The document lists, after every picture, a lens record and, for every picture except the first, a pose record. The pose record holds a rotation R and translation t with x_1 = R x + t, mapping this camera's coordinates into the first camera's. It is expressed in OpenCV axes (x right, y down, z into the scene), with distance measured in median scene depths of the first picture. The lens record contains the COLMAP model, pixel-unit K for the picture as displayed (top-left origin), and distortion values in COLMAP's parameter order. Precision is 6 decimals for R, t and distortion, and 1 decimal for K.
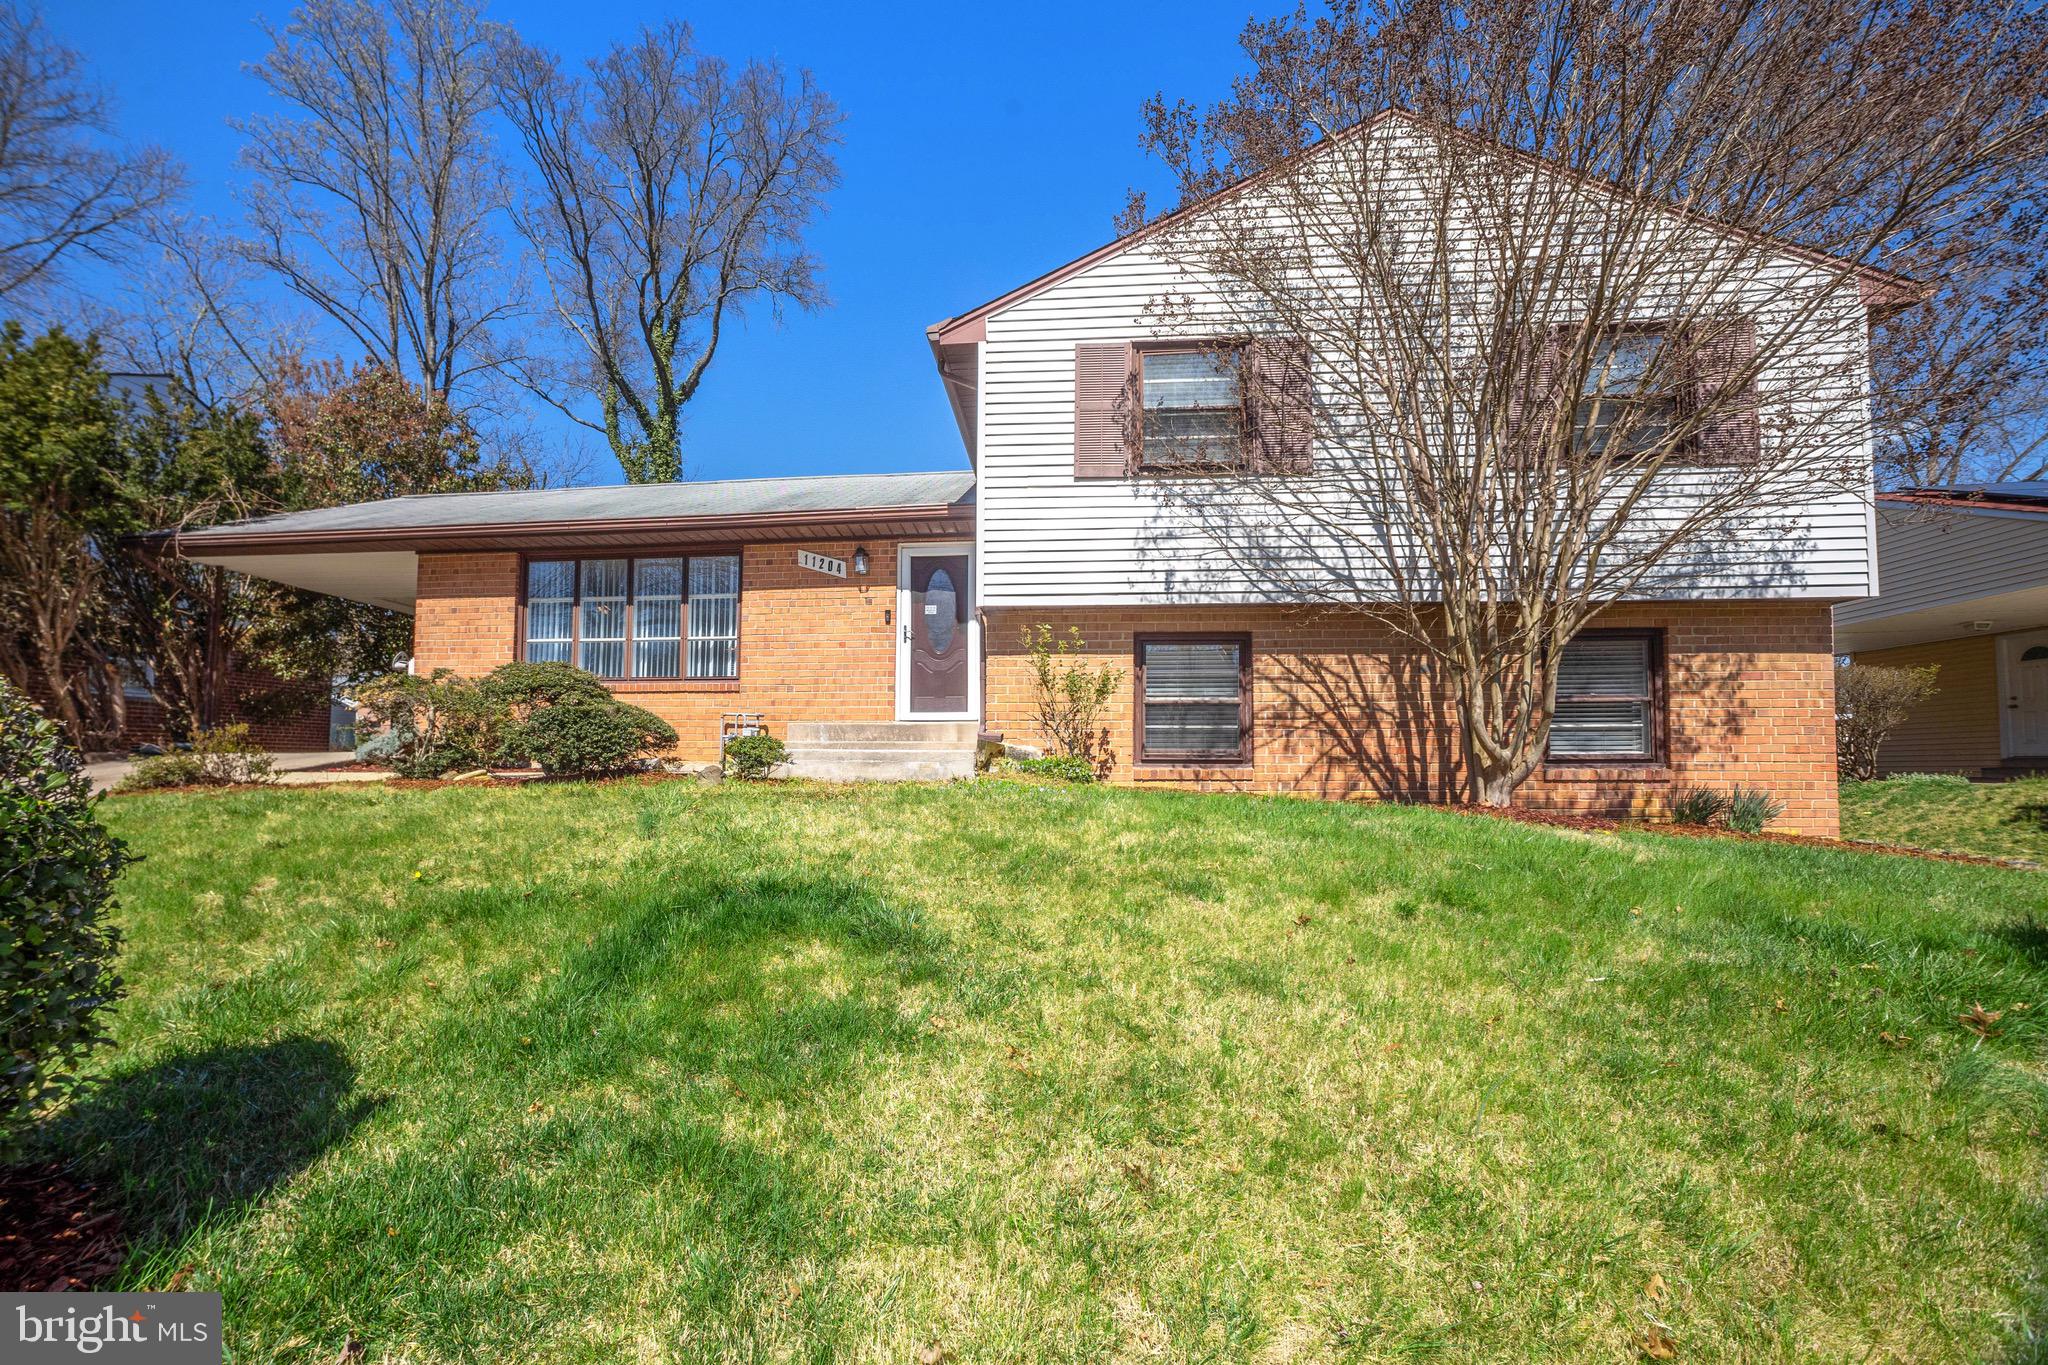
lens RADIAL K [[848.0, 0, 1044.8], [0, 848.0, 716.3], [0, 0, 1]] dist [-0.002104, 0.000761]
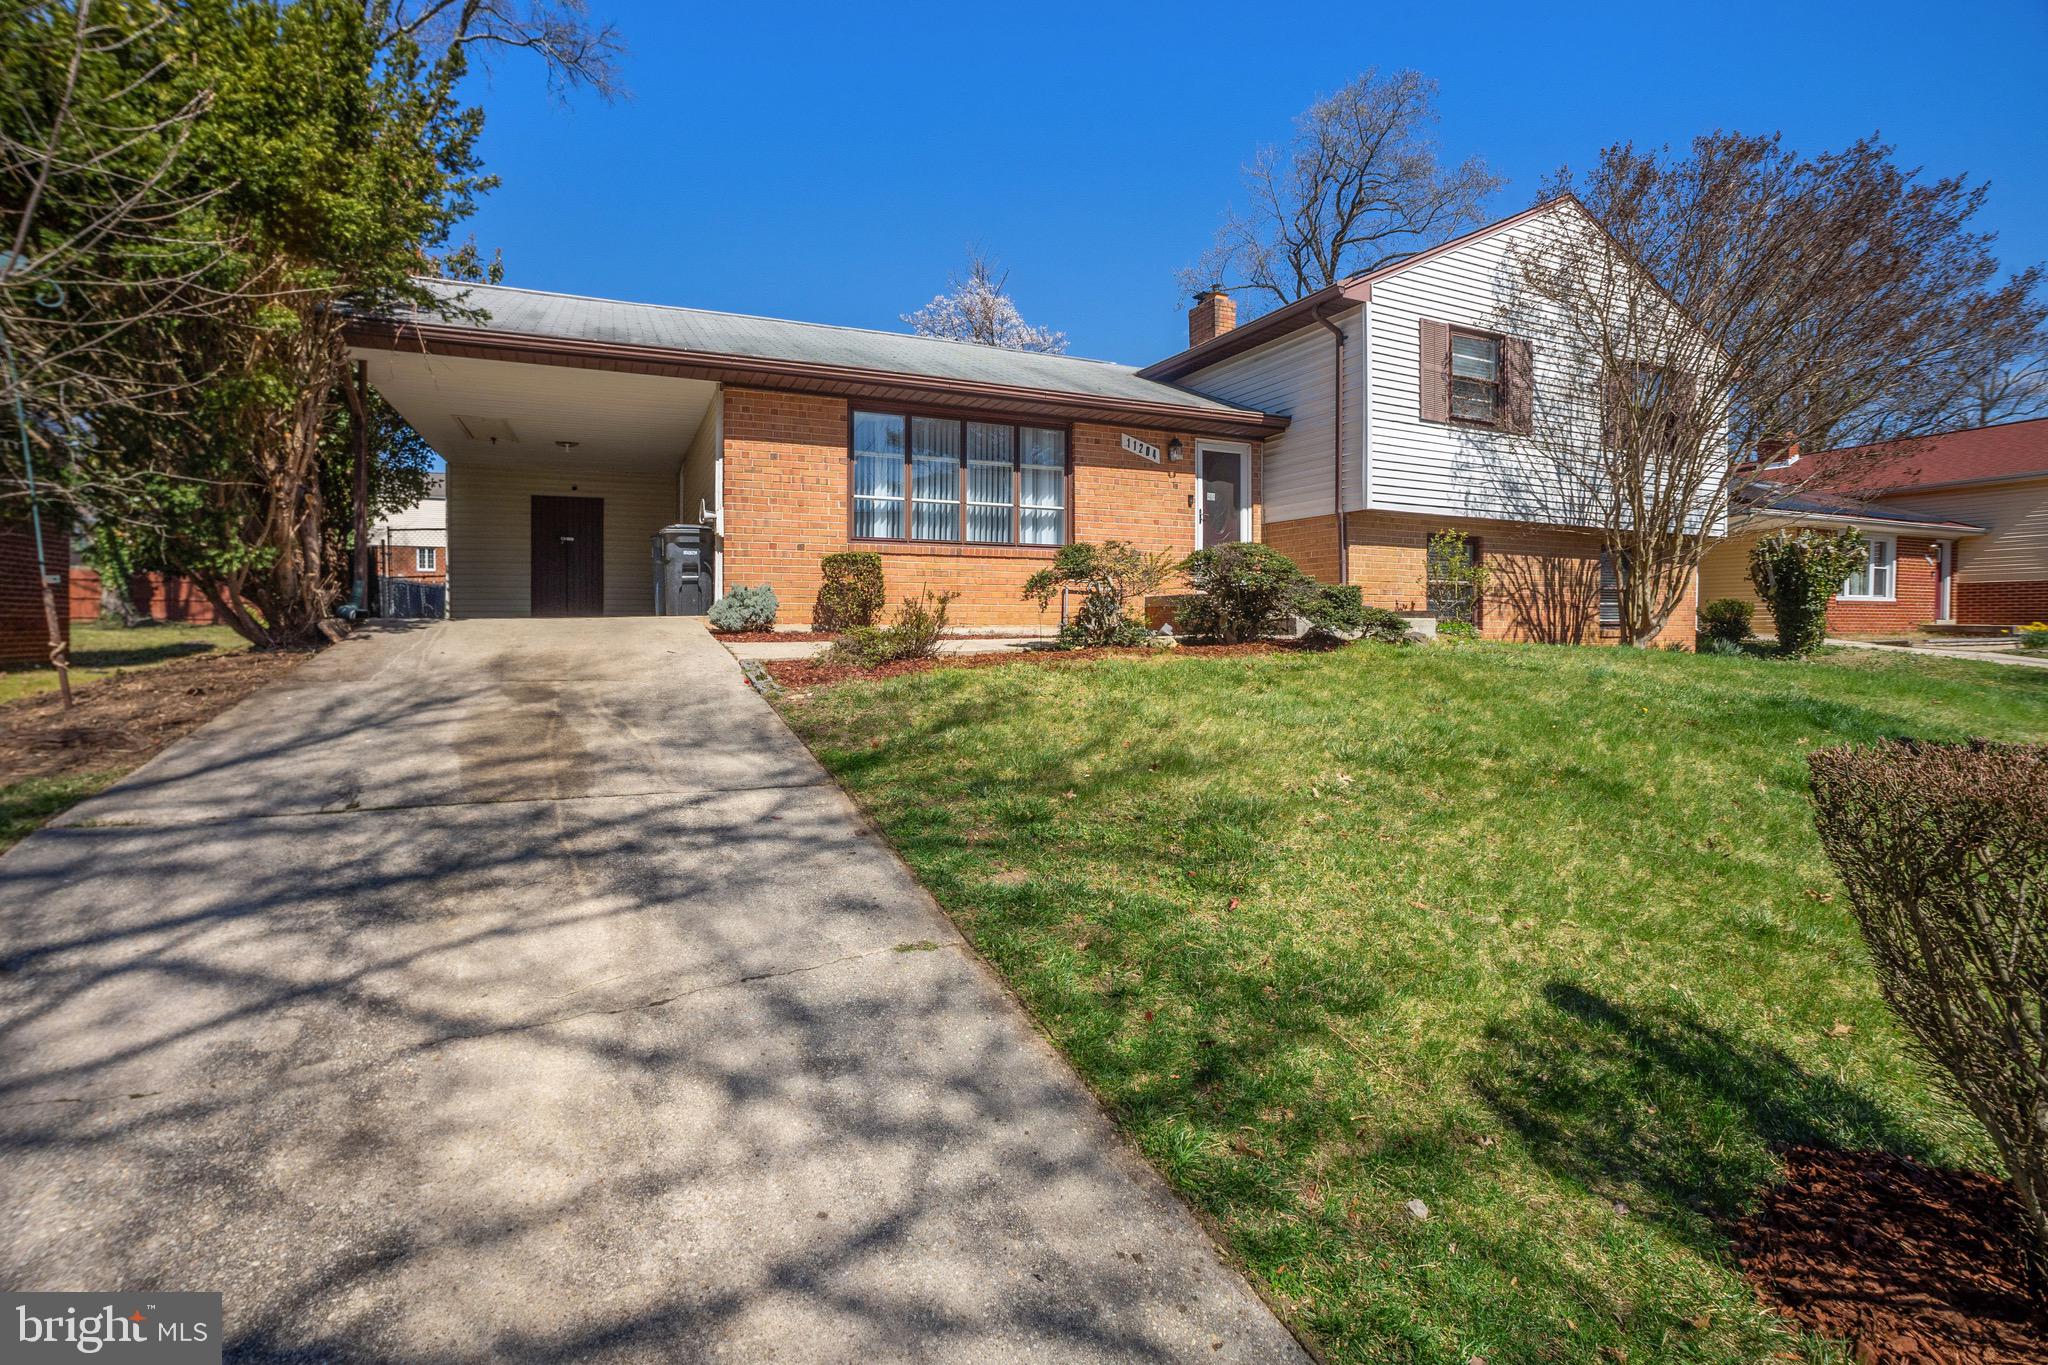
lens RADIAL K [[848.0, 0, 1045.5], [0, 848.0, 632.6], [0, 0, 1]] dist [-0.002104, 0.000761]
pose [[0.865848, -0.006958, 0.500259, -1.170176], [-0.029267, 0.997487, 0.064530, -0.006722], [-0.499450, -0.070514, 0.863468, 0.094308]]
